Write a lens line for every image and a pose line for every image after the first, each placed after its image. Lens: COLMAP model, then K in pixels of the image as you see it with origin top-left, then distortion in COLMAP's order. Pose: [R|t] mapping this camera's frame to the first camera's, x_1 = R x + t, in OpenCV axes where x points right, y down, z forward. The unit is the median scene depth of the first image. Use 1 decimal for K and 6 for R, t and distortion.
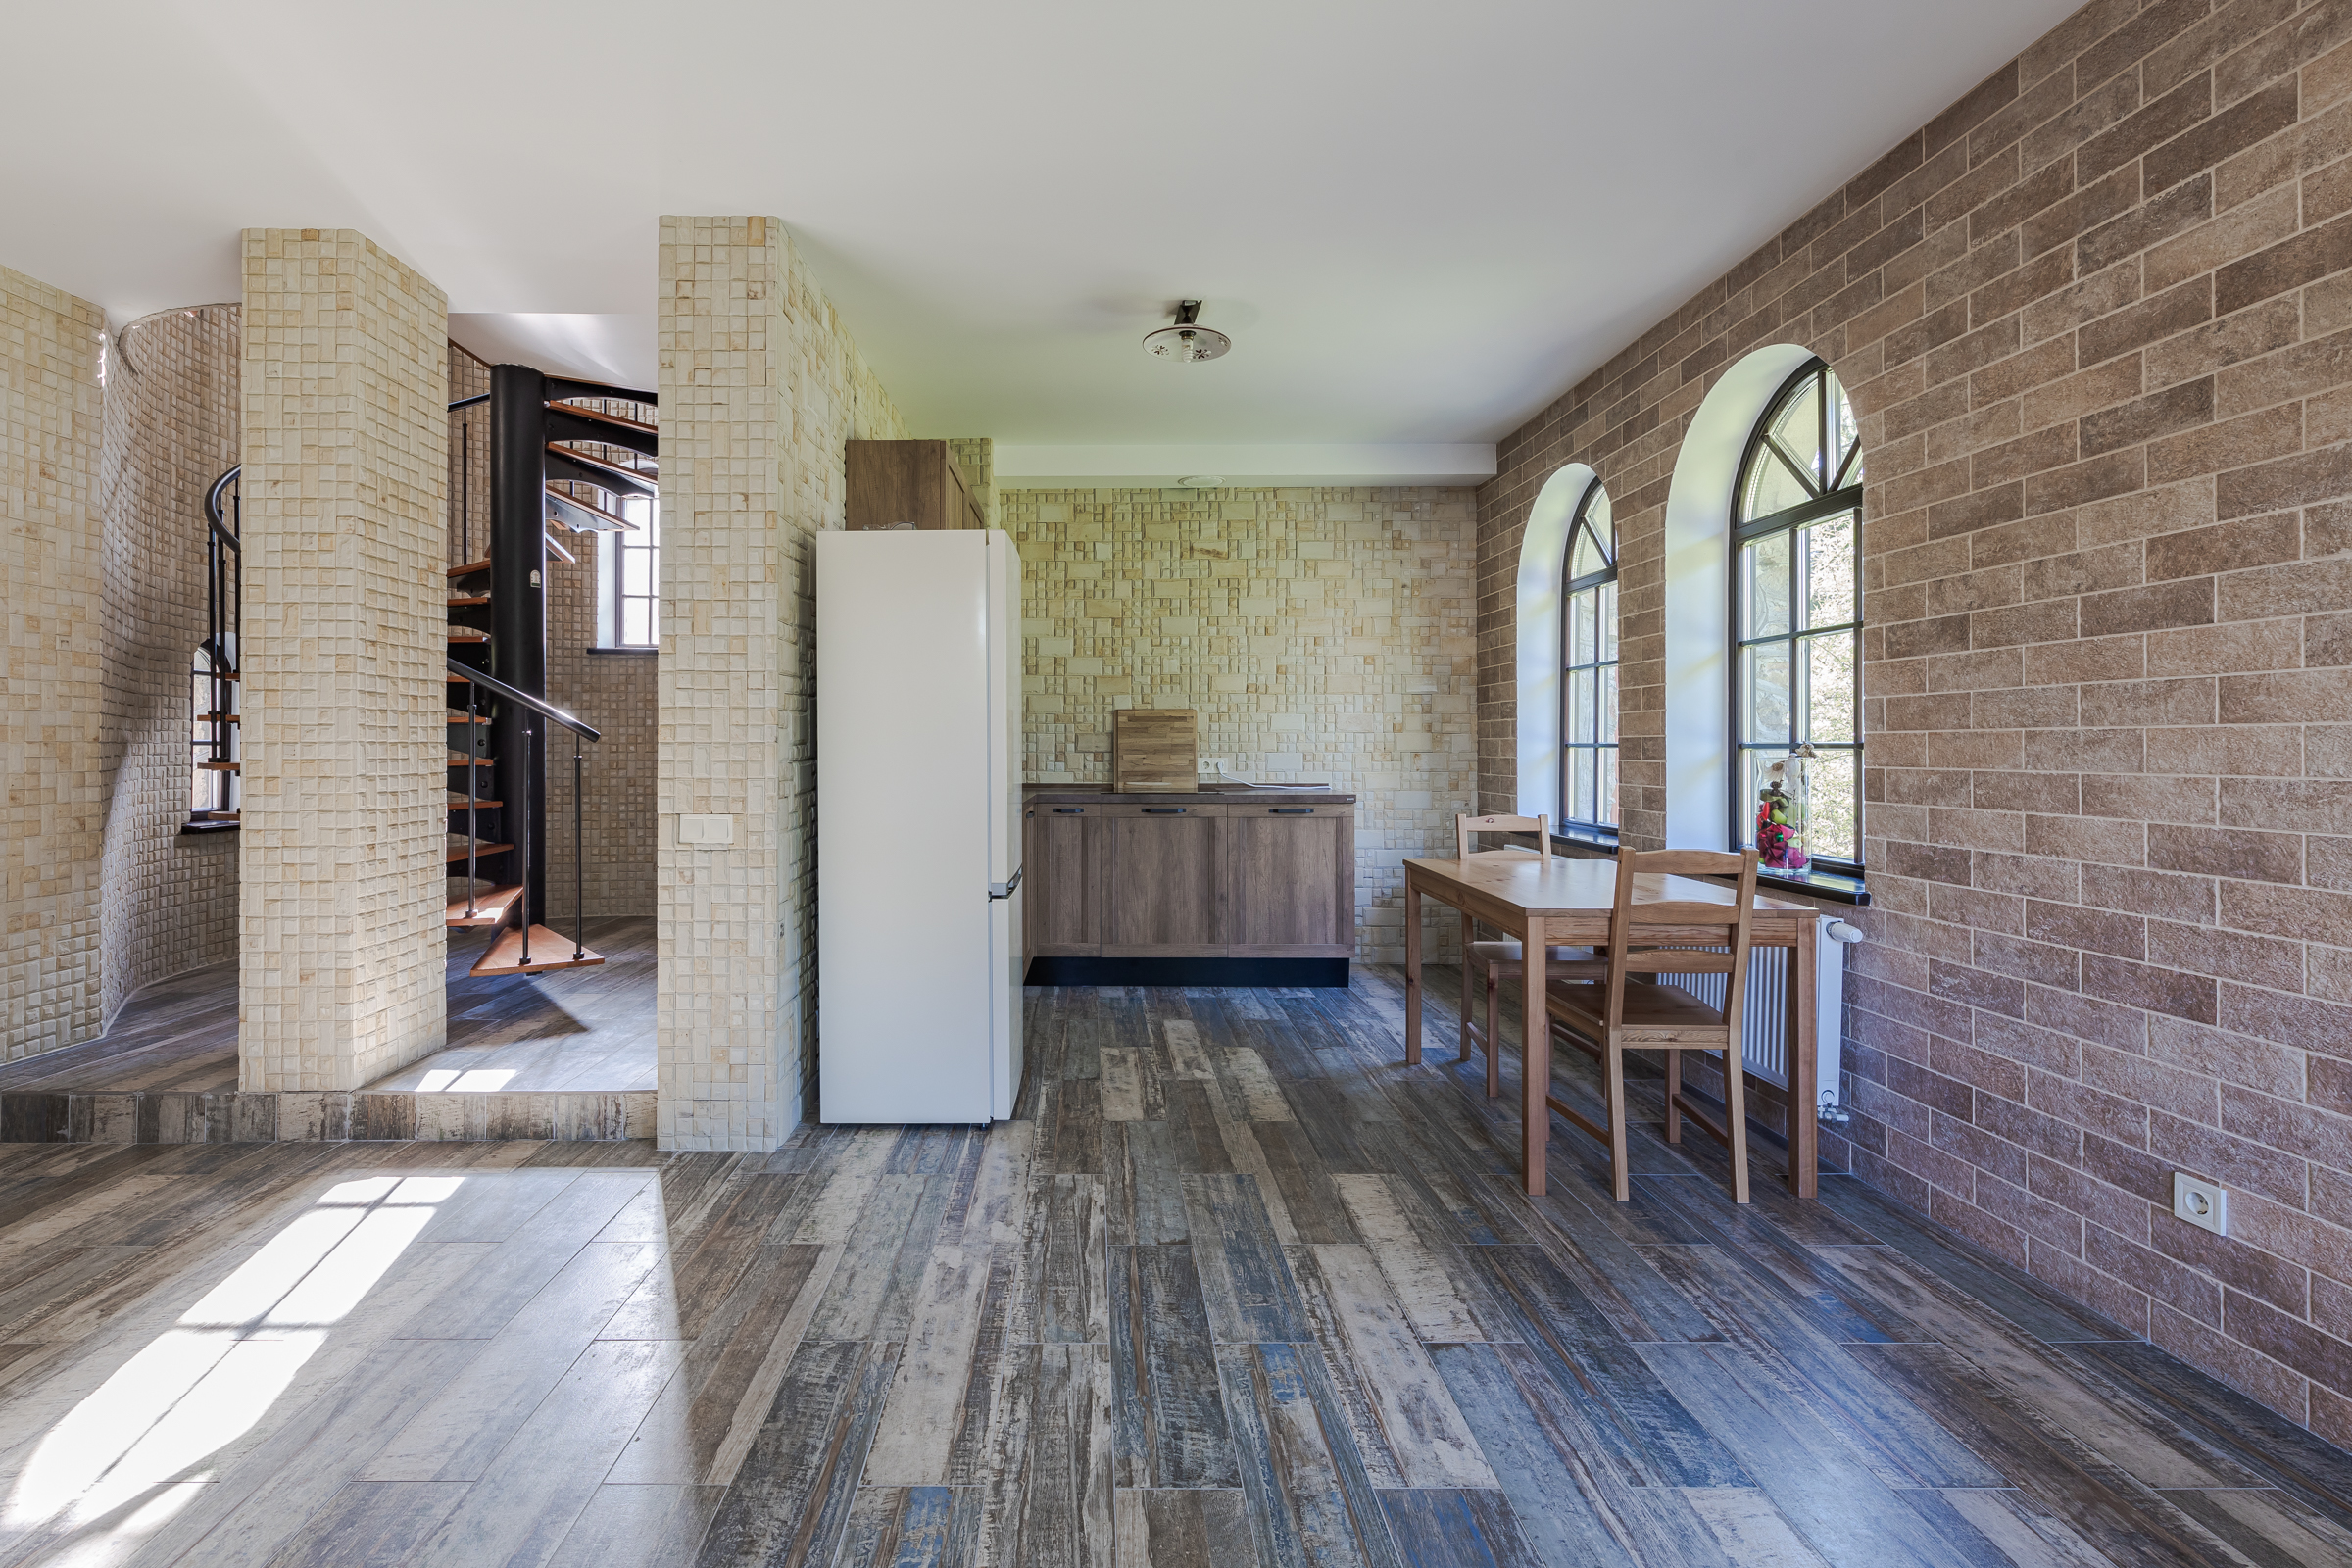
lens RADIAL K [[1050.0, 0, 1099.3], [0, 1050.0, 753.1], [0, 0, 1]] dist [-0.001476, -0.000397]
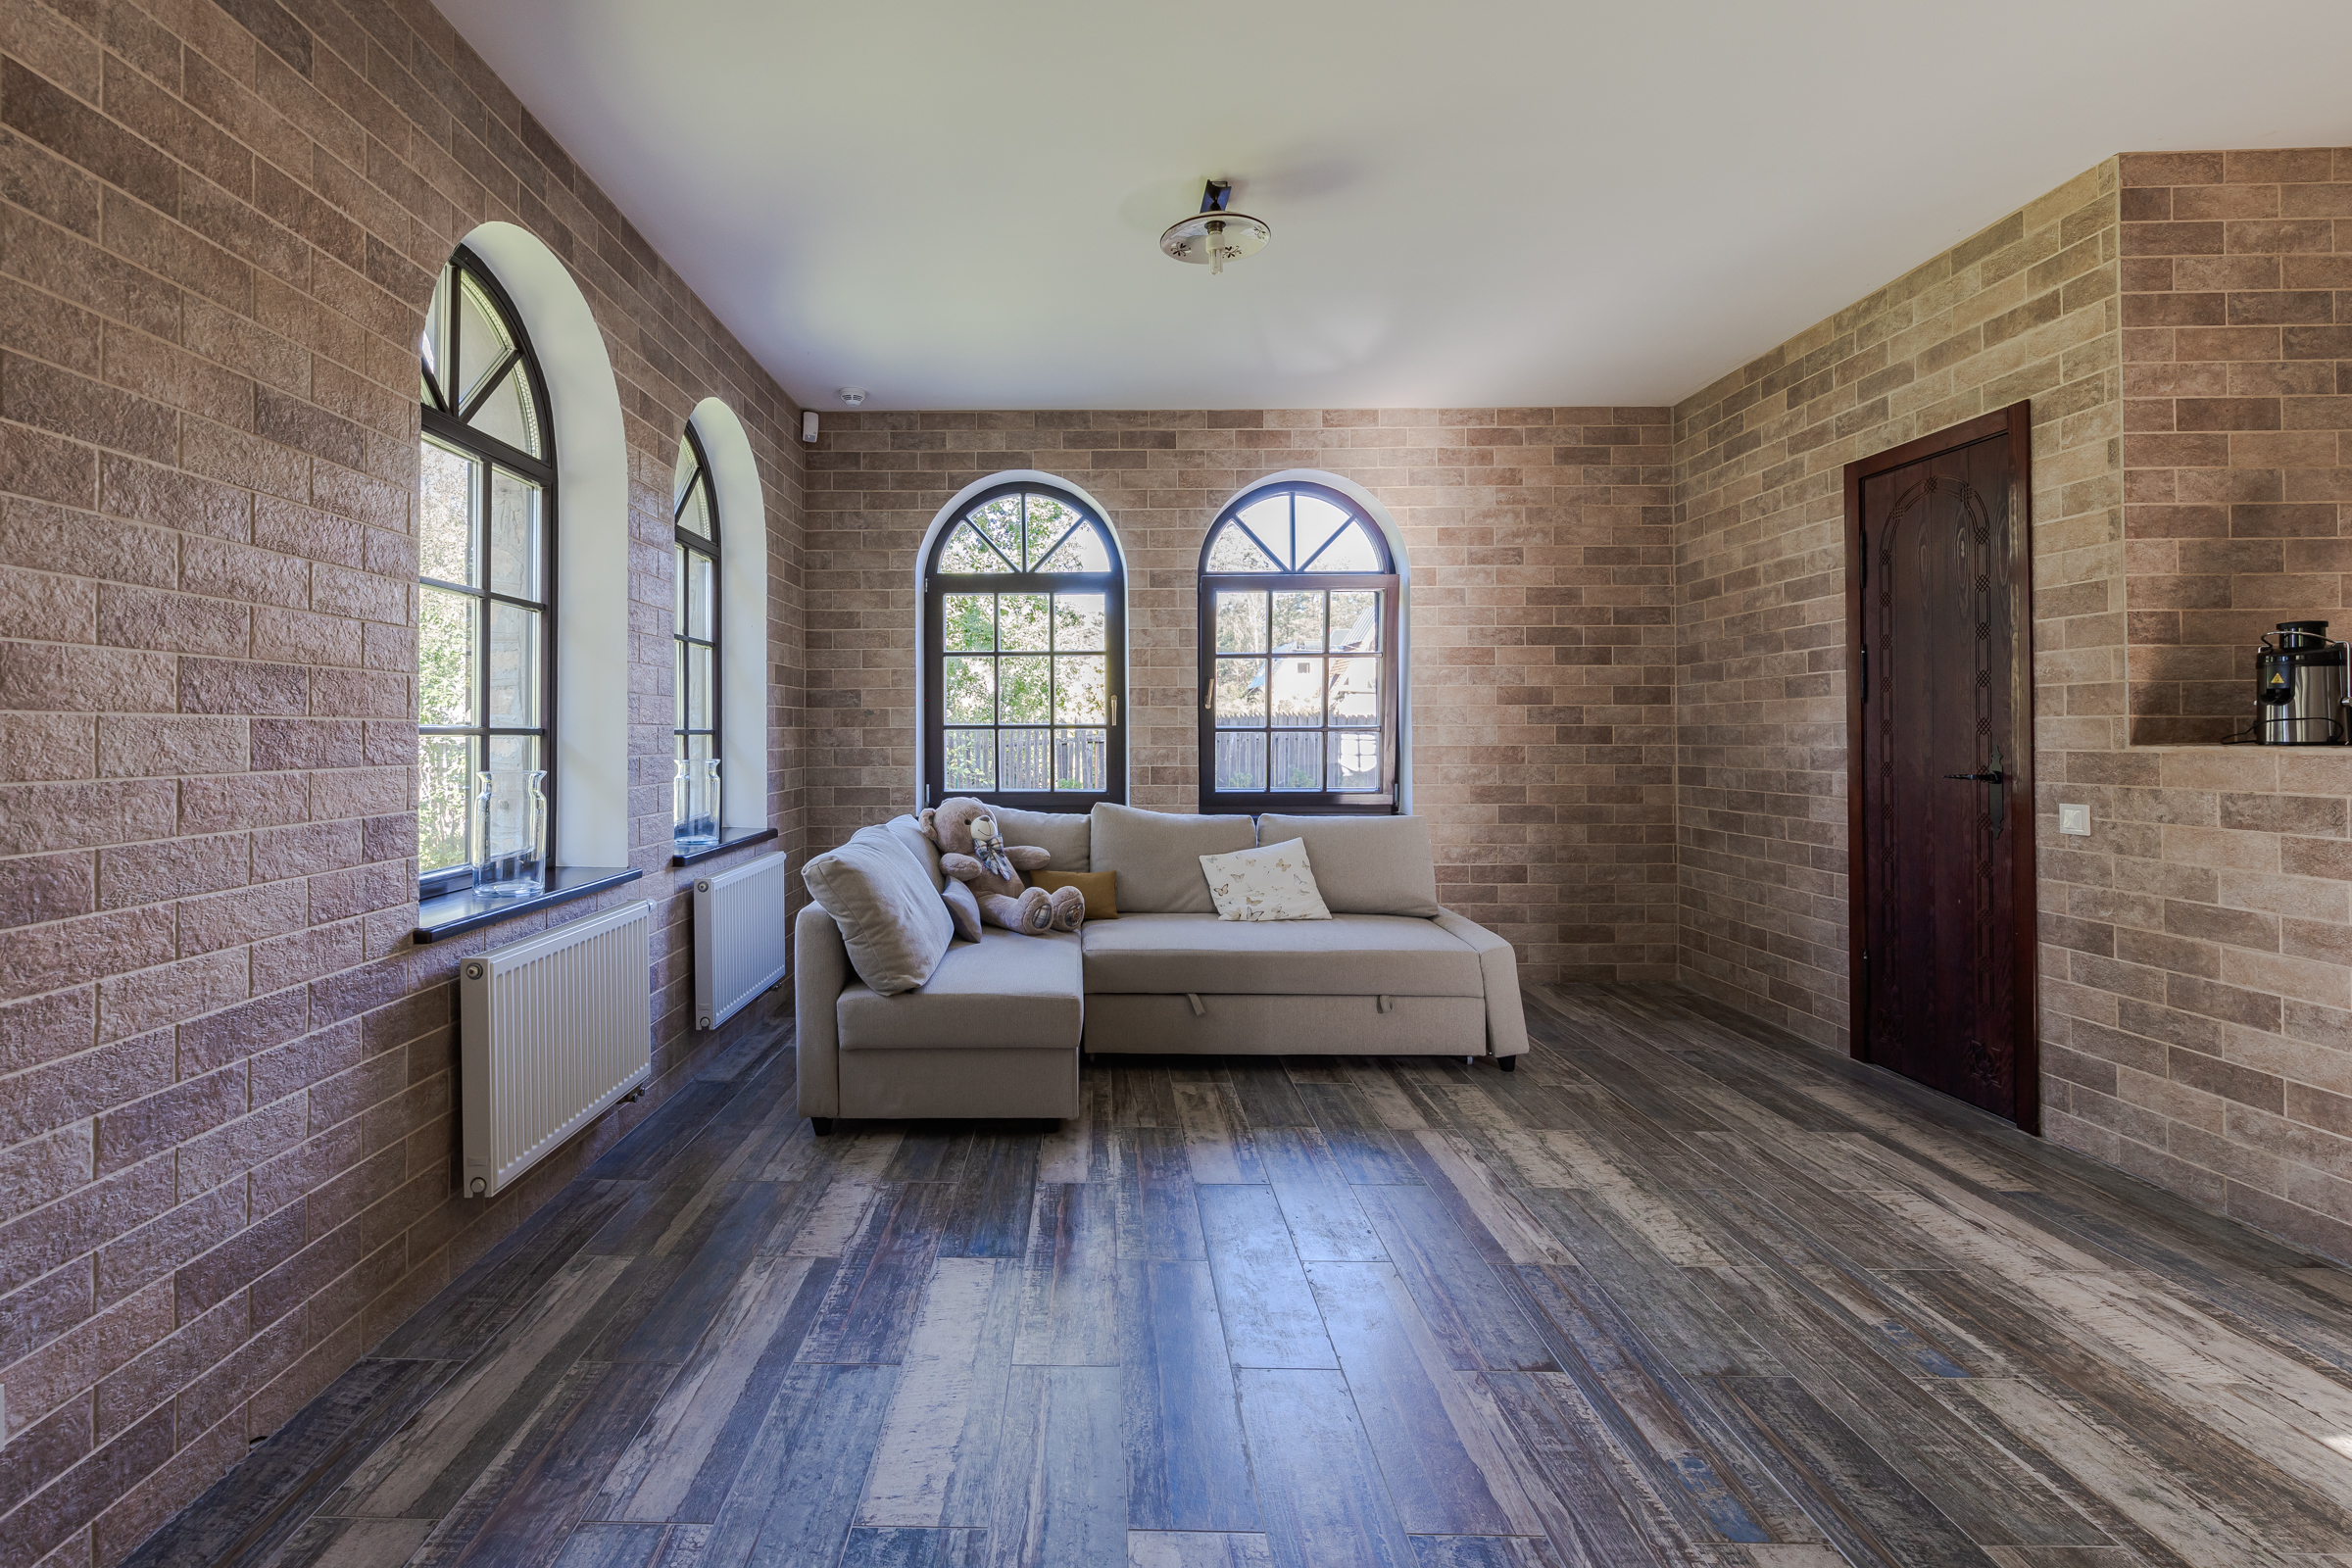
lens RADIAL K [[1070.0, 0, 1060.5], [0, 1070.0, 734.7], [0, 0, 1]] dist [0.000809, -0.000165]
pose [[-0.998821, 0.003552, 0.048424, 0.206699], [0.003787, 0.999982, 0.004760, -0.007479], [-0.048406, 0.004938, -0.998816, 1.025340]]
